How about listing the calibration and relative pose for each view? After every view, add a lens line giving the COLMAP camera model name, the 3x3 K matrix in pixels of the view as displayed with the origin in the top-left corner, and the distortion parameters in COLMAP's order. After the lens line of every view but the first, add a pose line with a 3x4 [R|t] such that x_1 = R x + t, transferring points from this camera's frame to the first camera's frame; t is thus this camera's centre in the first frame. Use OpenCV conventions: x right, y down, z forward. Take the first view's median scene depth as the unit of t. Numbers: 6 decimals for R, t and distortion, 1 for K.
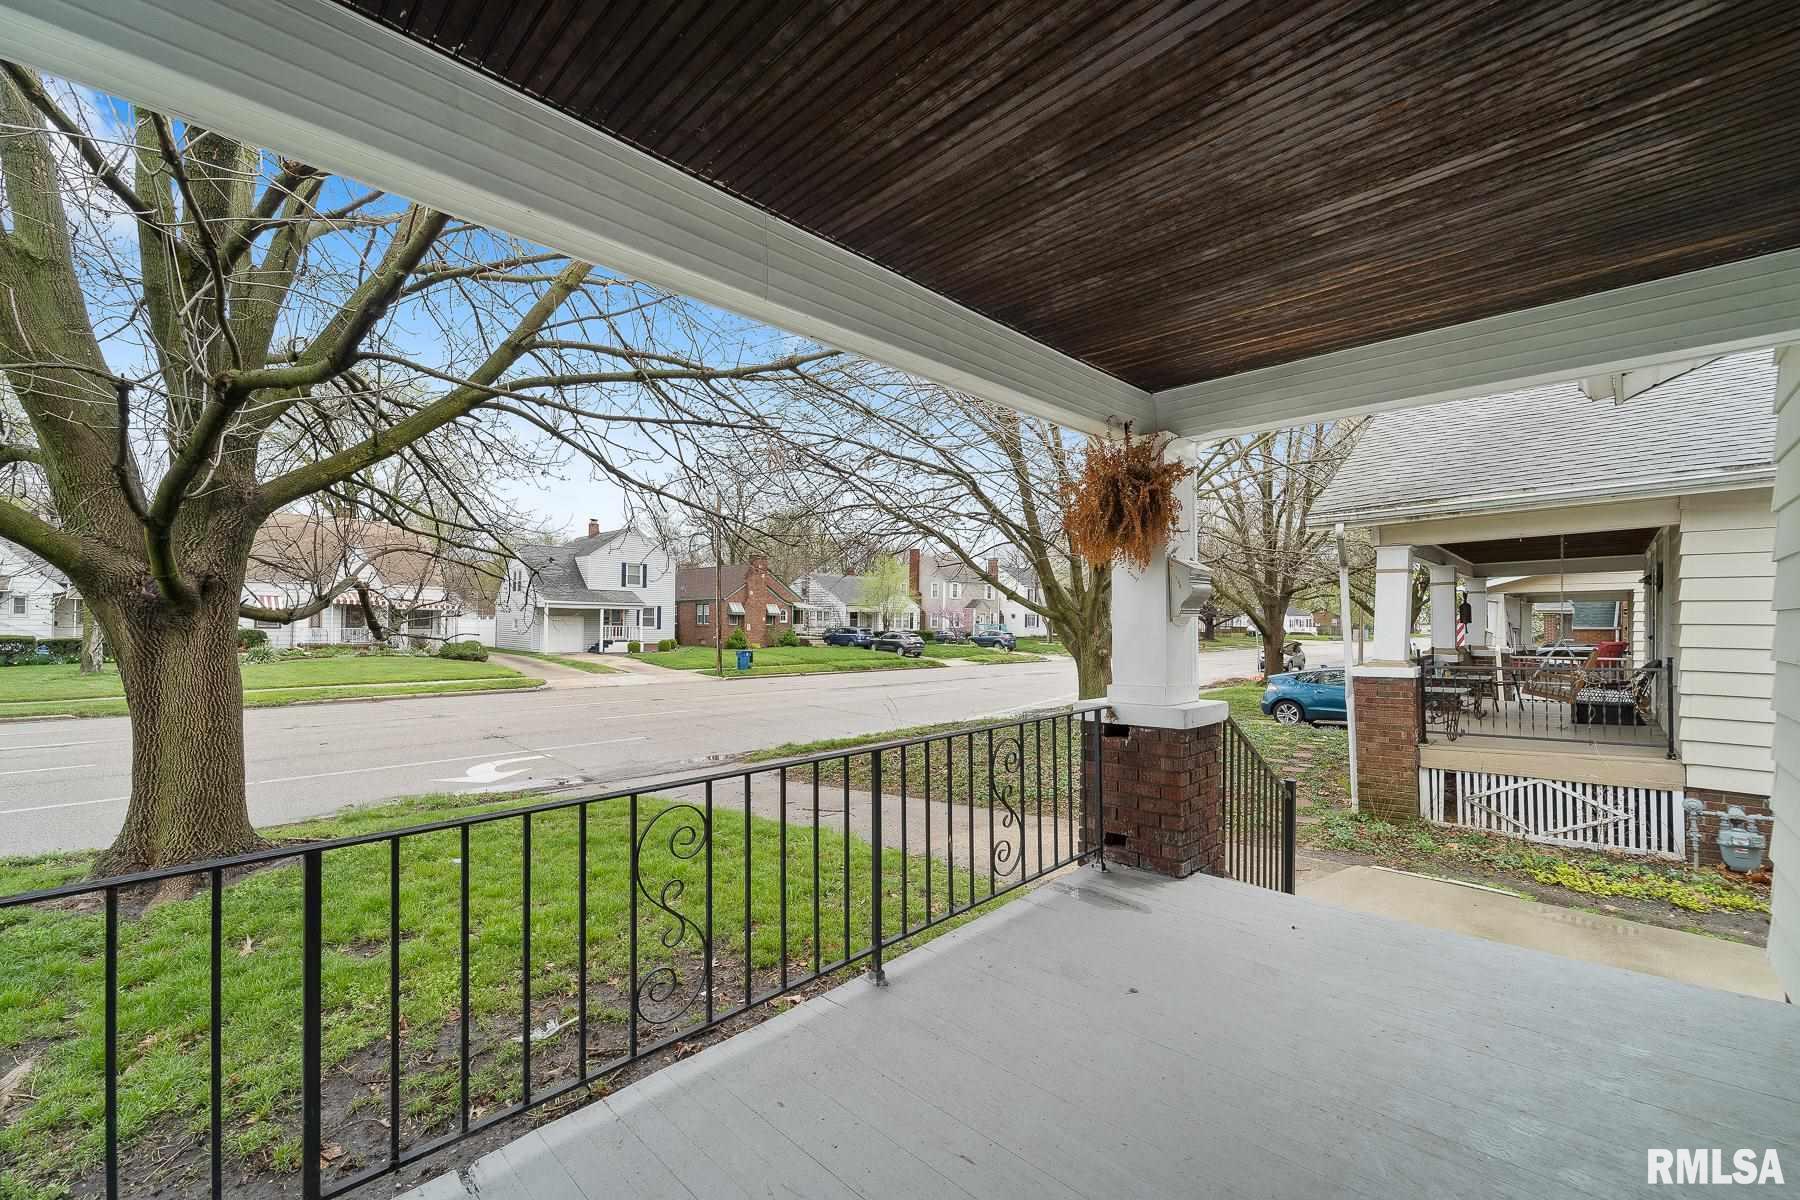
lens RADIAL K [[733.6, 0, 892.9], [0, 733.6, 610.1], [0, 0, 1]] dist [-0.002069, -0.000758]
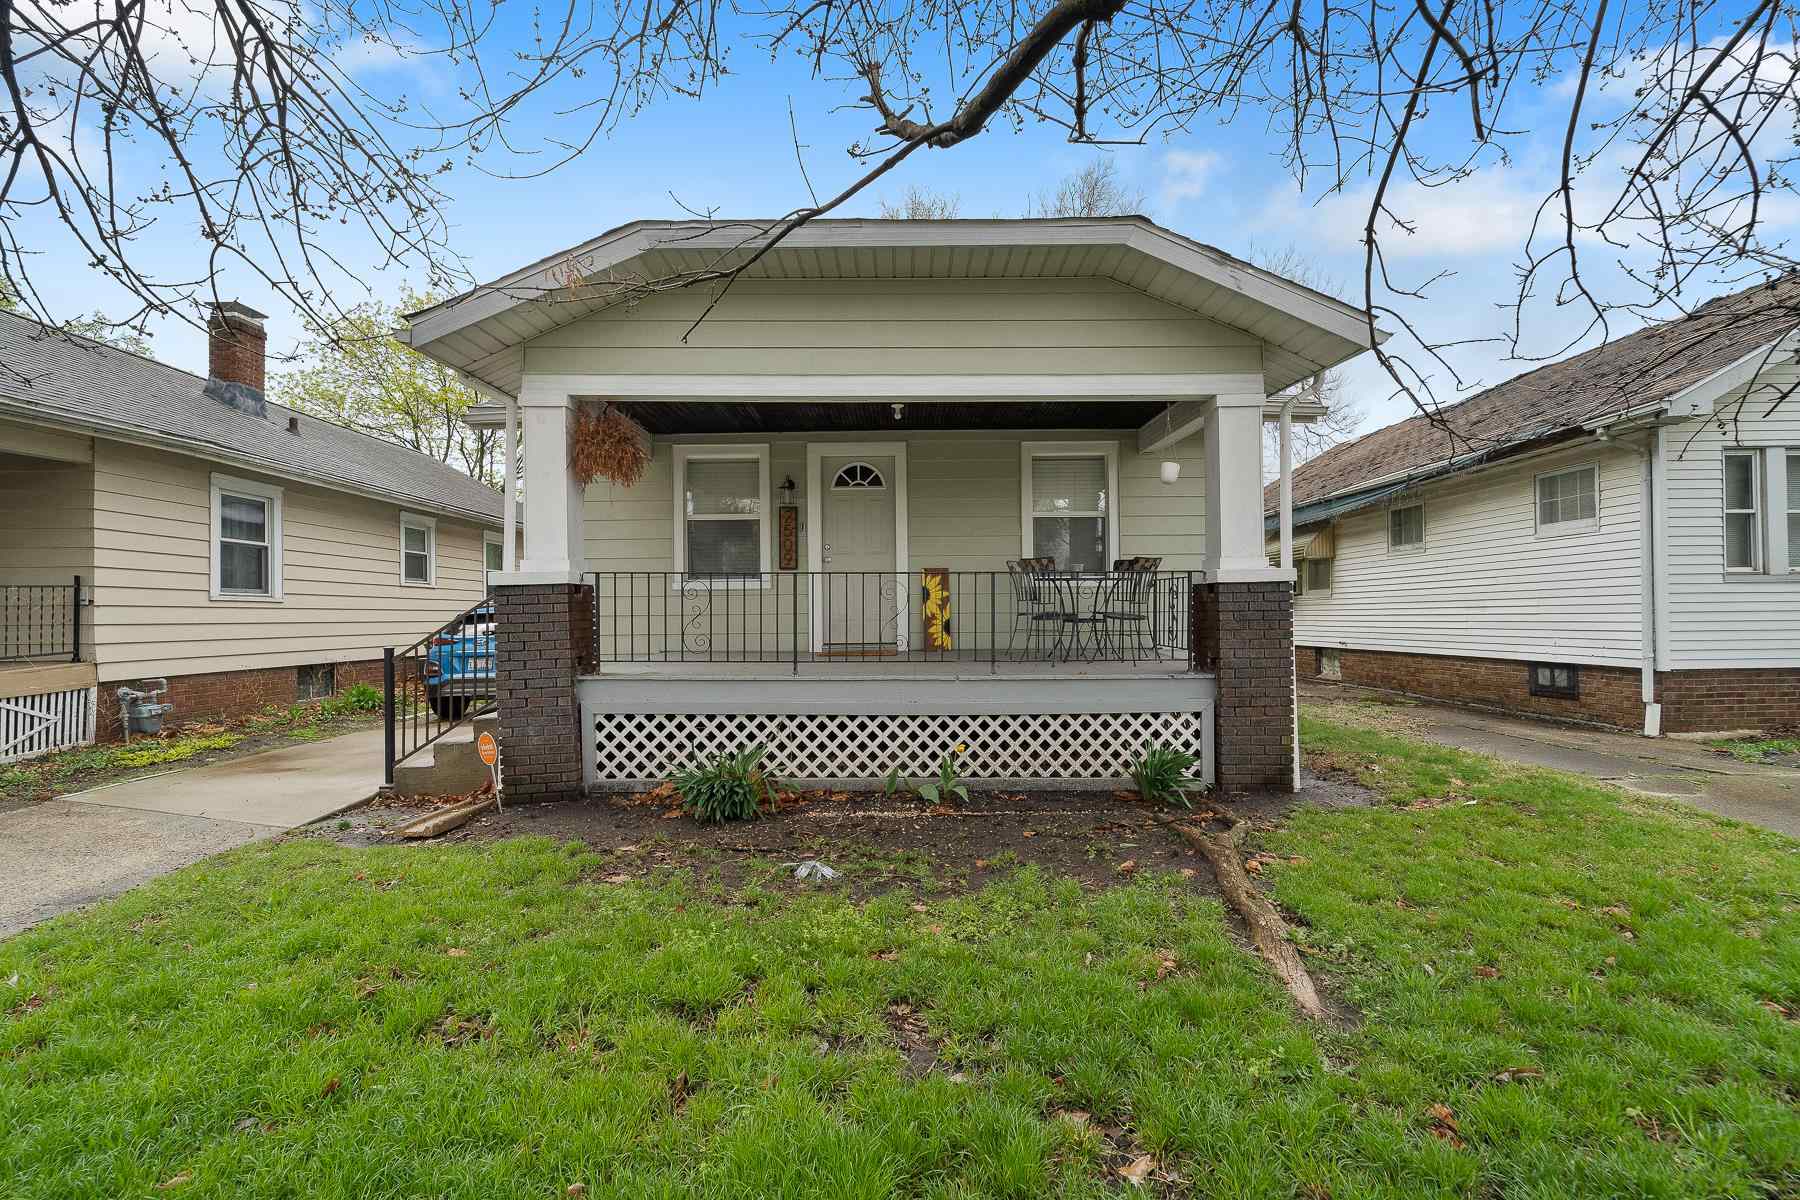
lens RADIAL K [[733.6, 0, 897.2], [0, 733.6, 604.8], [0, 0, 1]] dist [-0.002069, -0.000758]
pose [[-0.701125, 0.004602, 0.713023, -0.828095], [-0.007939, 0.999867, -0.014260, 0.142228], [-0.712994, -0.015659, -0.700995, 1.070534]]
